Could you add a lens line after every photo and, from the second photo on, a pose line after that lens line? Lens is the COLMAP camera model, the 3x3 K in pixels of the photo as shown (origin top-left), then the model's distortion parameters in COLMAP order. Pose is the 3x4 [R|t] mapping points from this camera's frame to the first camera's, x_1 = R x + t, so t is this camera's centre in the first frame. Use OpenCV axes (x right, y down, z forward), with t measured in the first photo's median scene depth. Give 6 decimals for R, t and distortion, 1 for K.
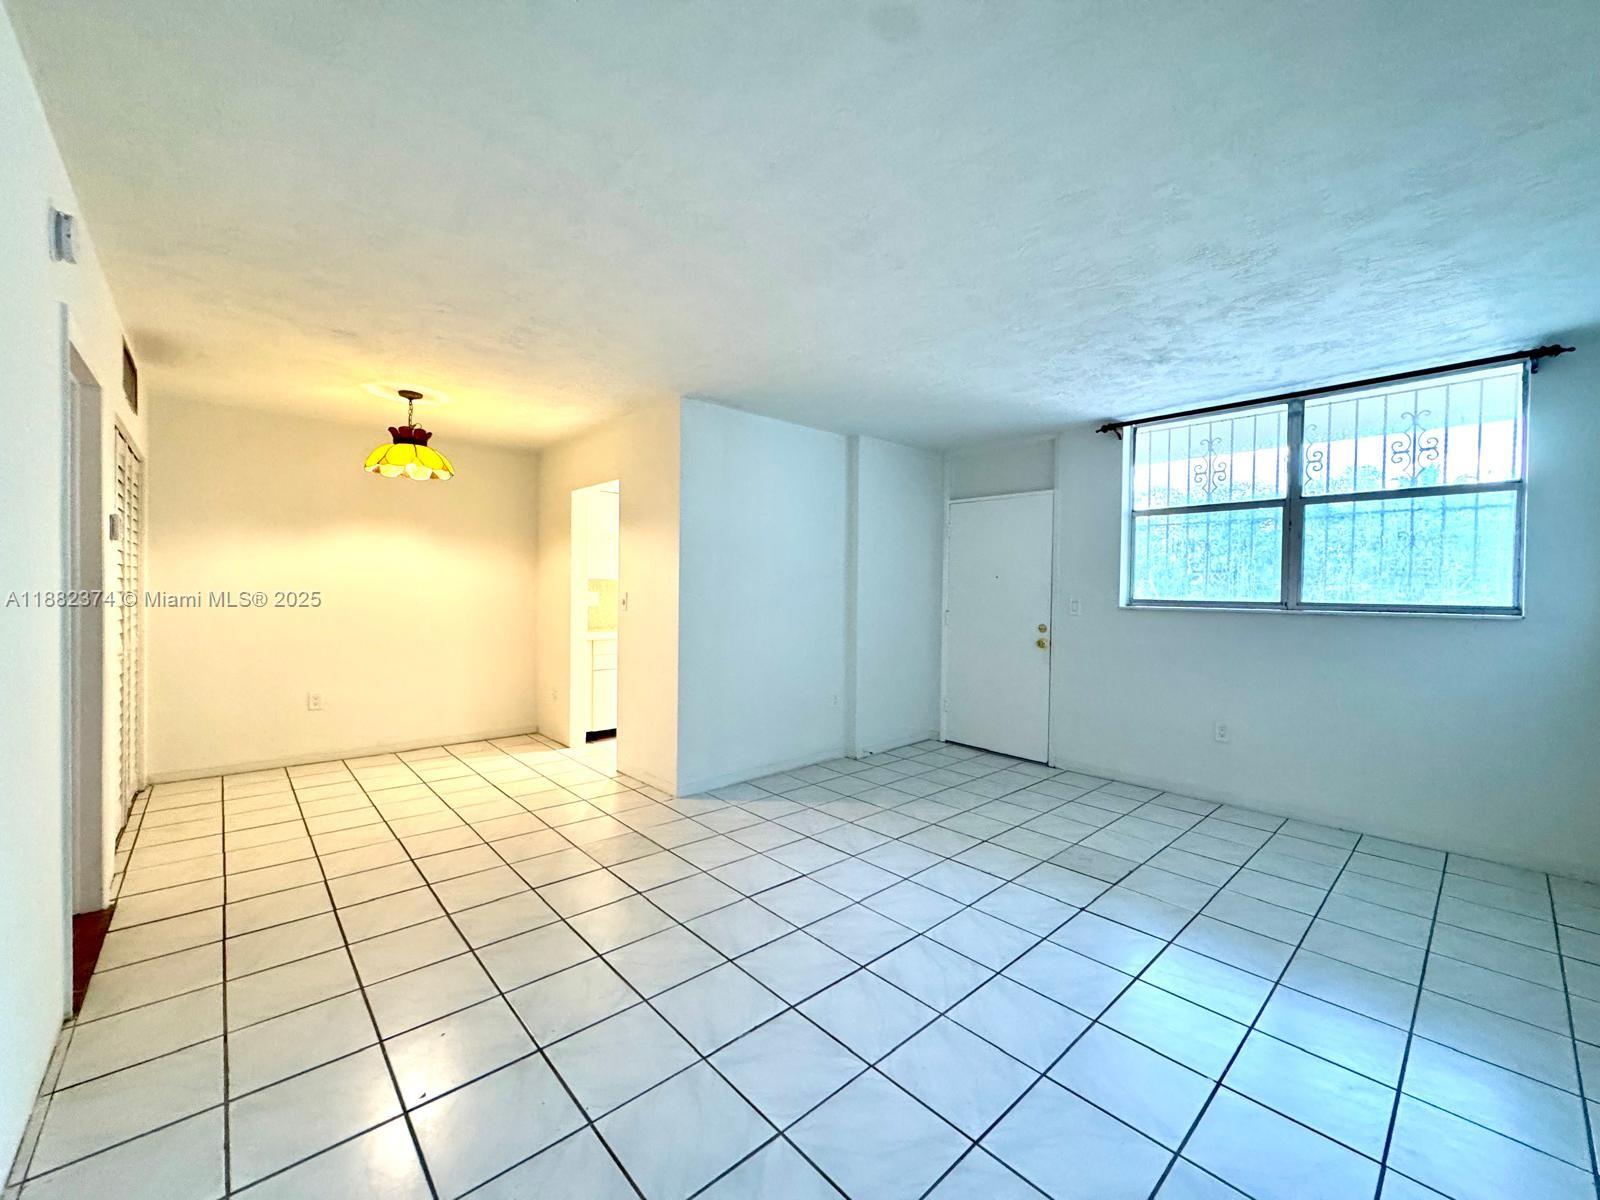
lens RADIAL K [[660.0, 0, 800.0], [0, 660.0, 600.0], [0, 0, 1]] dist [-0.002613, -0.000492]
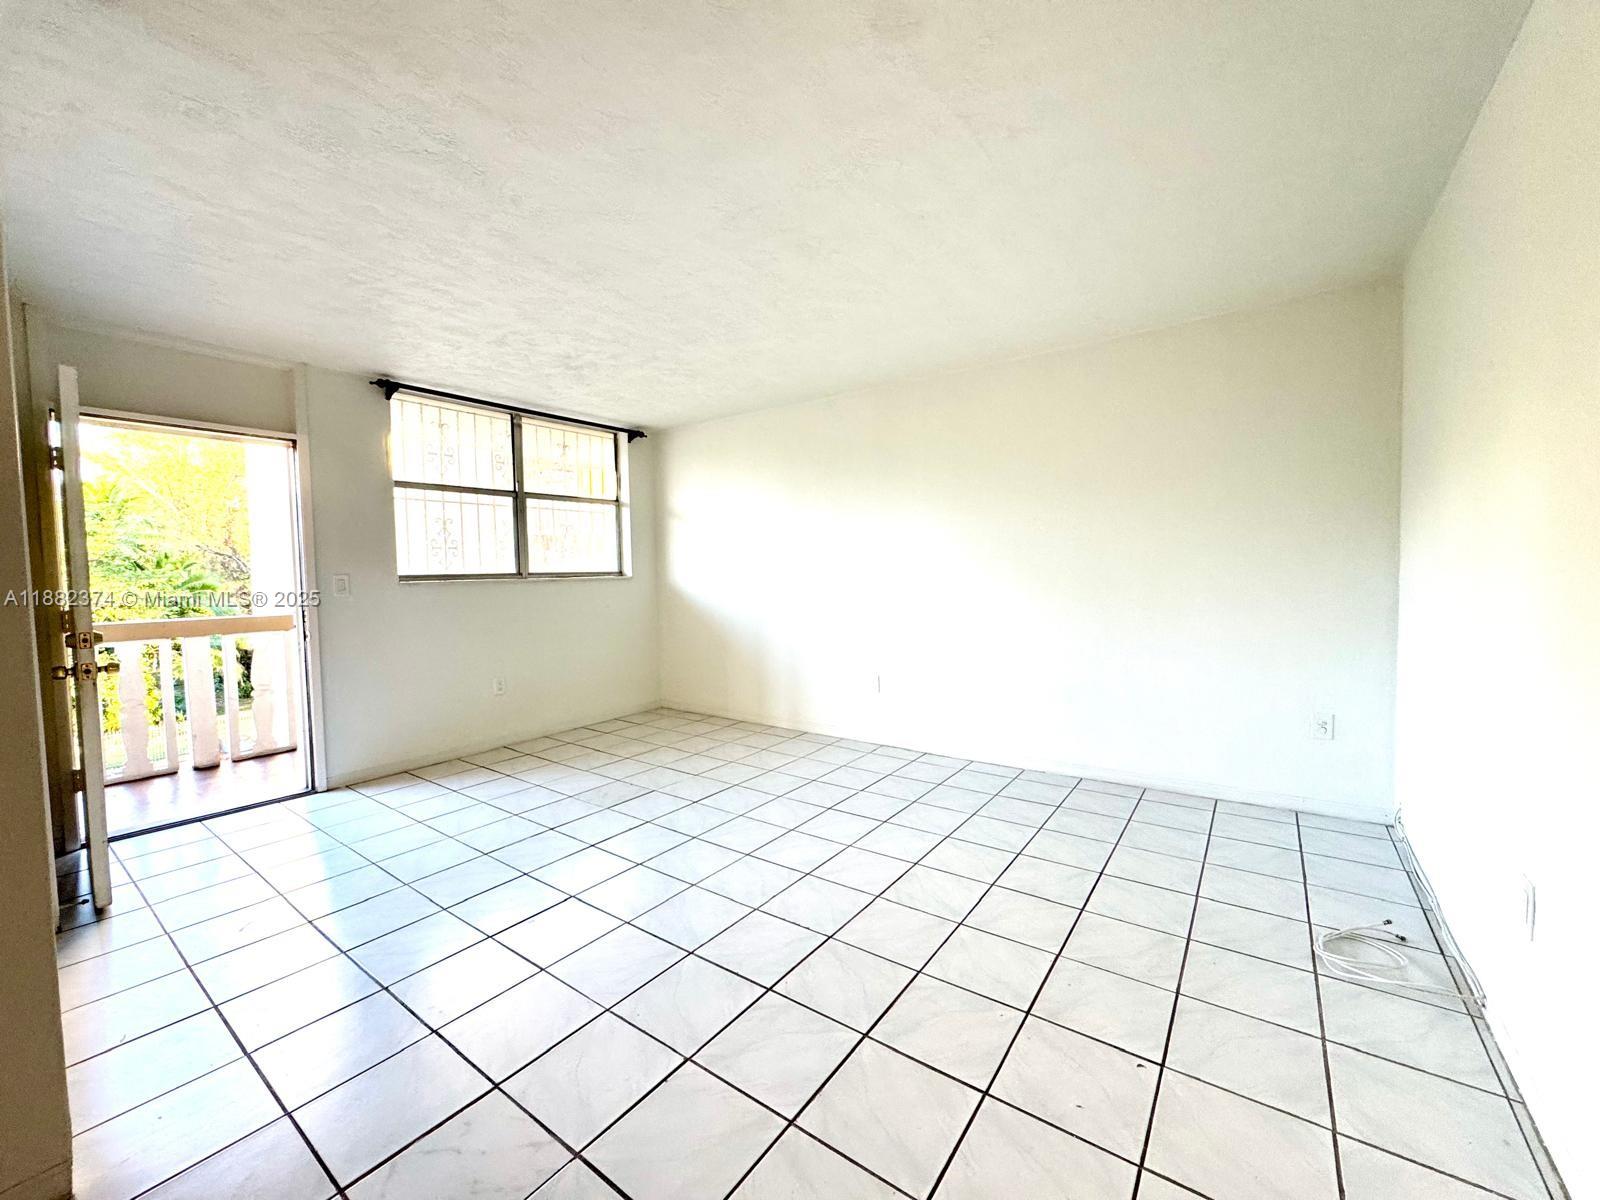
lens RADIAL K [[640.8, 0, 811.2], [0, 640.8, 572.0], [0, 0, 1]] dist [-0.001157, -0.003522]
pose [[-0.221483, -0.006105, 0.975145, -0.658755], [0.038653, 0.999140, 0.015034, 0.006415], [-0.974398, 0.041022, -0.221057, 0.811014]]
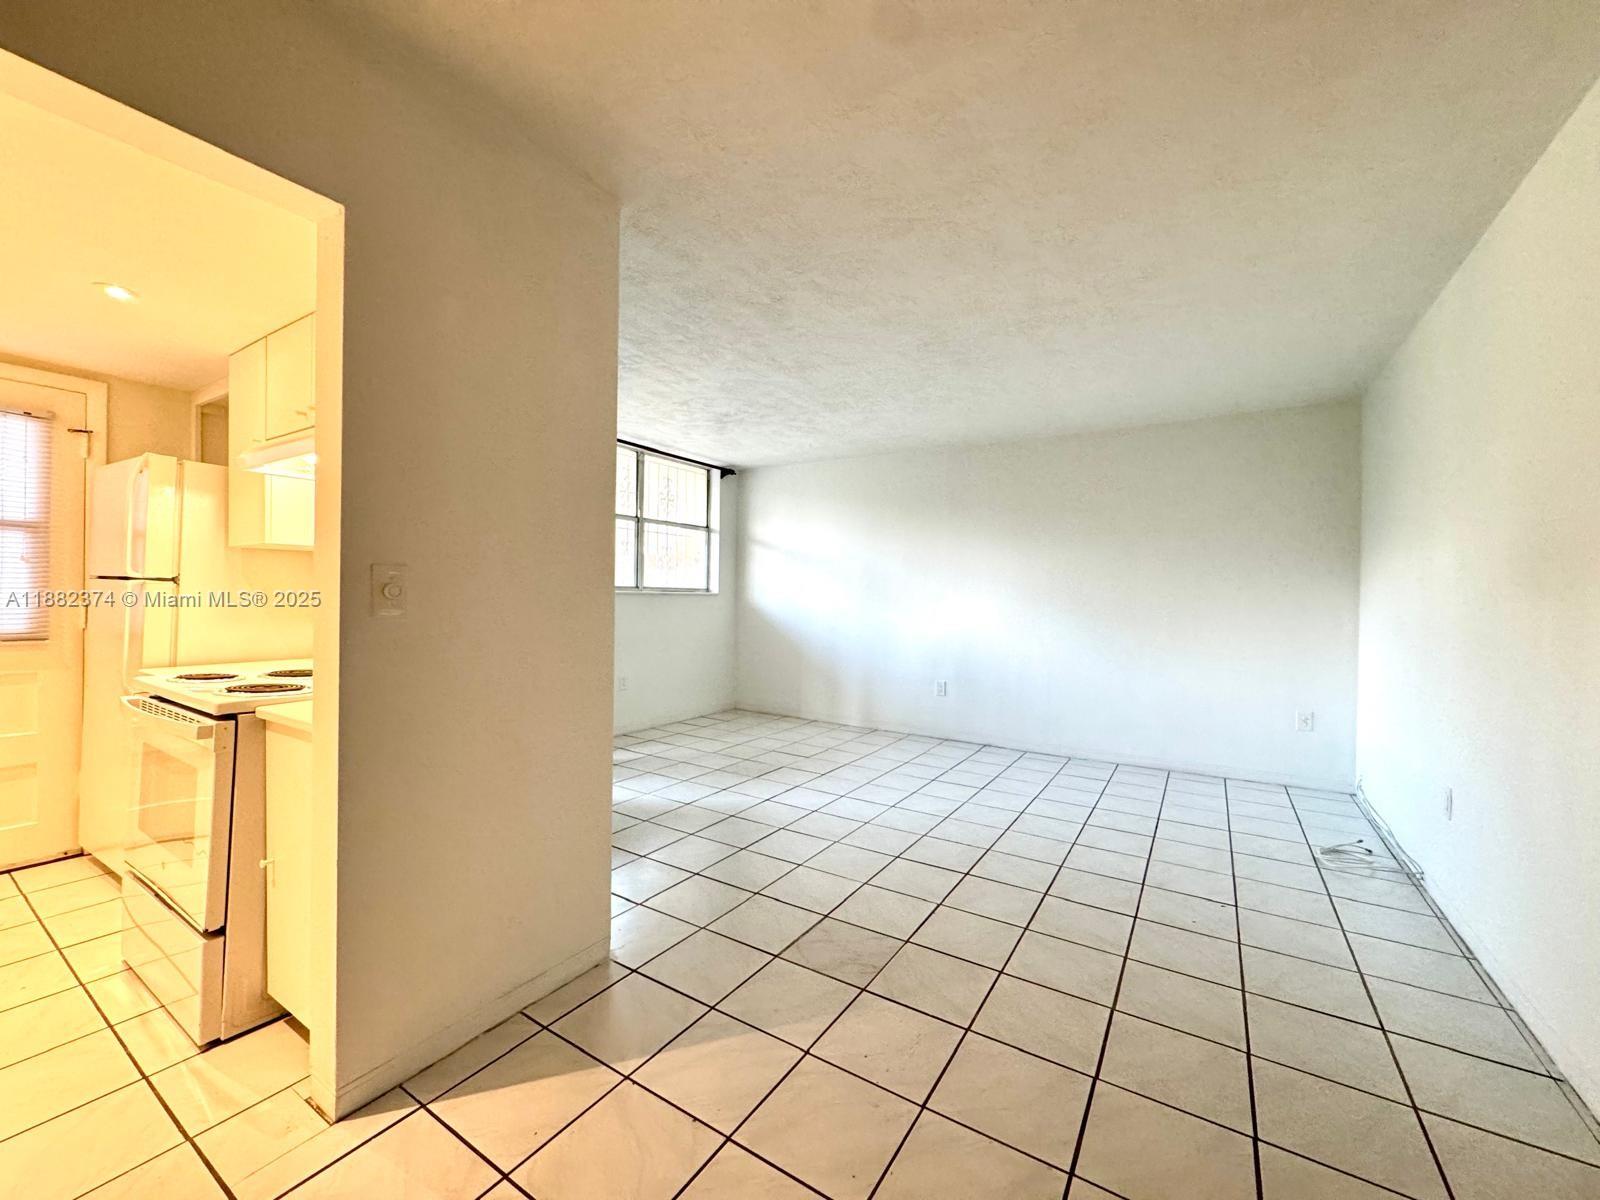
lens RADIAL K [[635.8, 0, 800.0], [0, 635.8, 600.0], [0, 0, 1]] dist [-0.003096, -0.000454]
pose [[-0.265924, -0.023152, 0.963716, -0.838404], [-0.001365, 0.999720, 0.023640, -0.001107], [-0.963993, 0.004971, -0.265881, 1.153723]]
